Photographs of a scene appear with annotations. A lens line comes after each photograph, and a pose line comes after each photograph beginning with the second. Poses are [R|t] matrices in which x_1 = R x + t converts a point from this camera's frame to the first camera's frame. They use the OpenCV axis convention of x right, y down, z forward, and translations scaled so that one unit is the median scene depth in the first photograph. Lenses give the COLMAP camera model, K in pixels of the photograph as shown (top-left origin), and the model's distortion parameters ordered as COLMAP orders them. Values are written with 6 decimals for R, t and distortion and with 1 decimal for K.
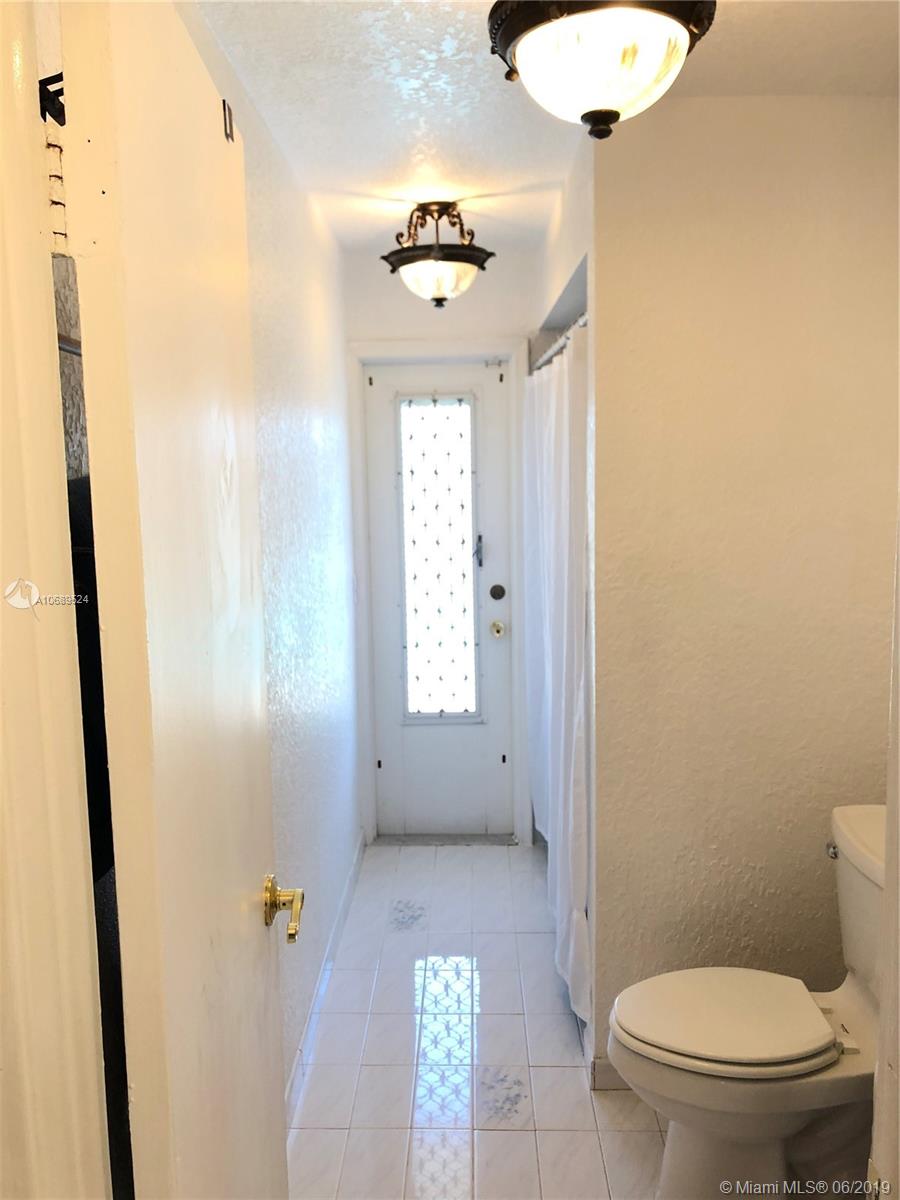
lens RADIAL K [[991.5, 0, 442.1], [0, 991.5, 591.6], [0, 0, 1]] dist [0.018154, -0.025084]
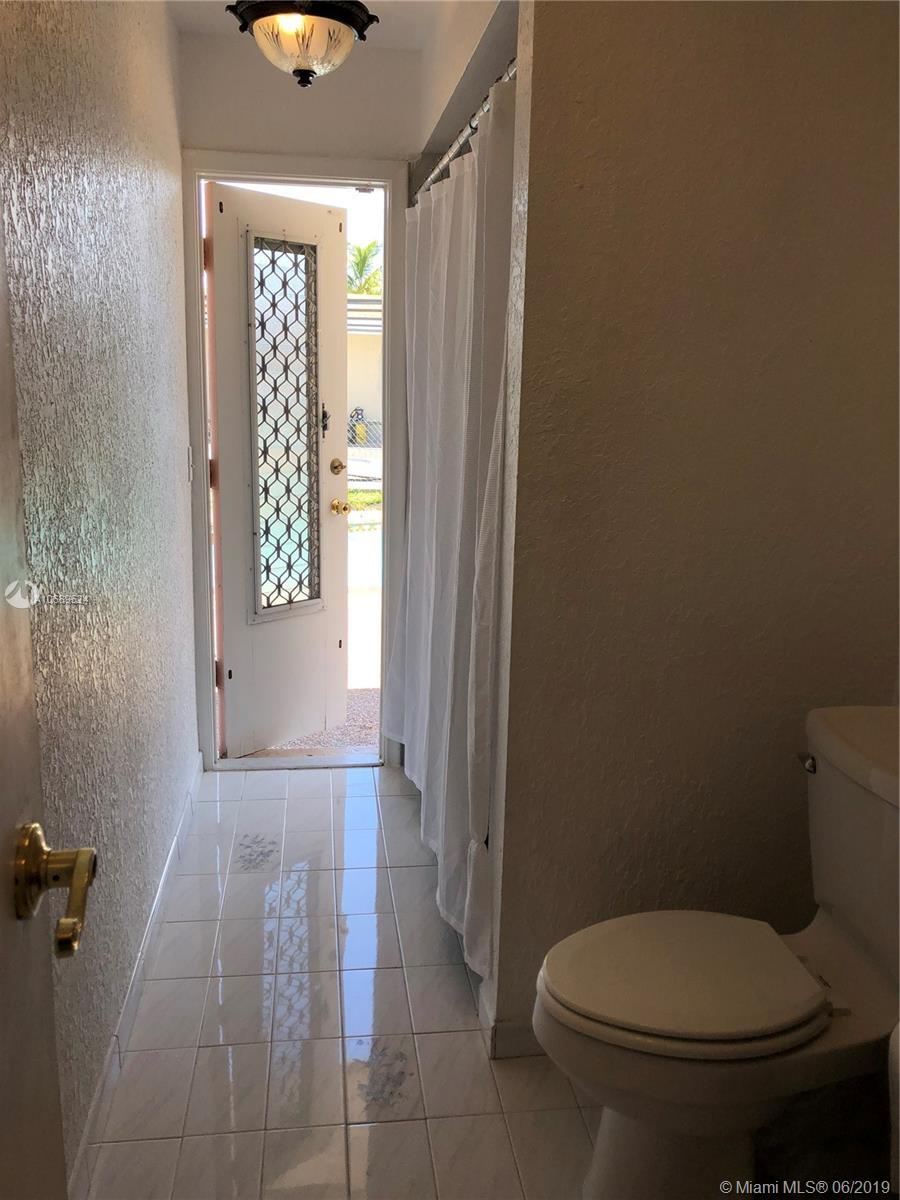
lens RADIAL K [[991.5, 0, 459.2], [0, 991.5, 600.1], [0, 0, 1]] dist [0.018154, -0.025084]
pose [[0.984389, 0.008583, 0.175796, -0.021855], [-0.023024, 0.996507, 0.080272, 0.063836], [-0.174493, -0.083067, 0.981148, 0.243981]]
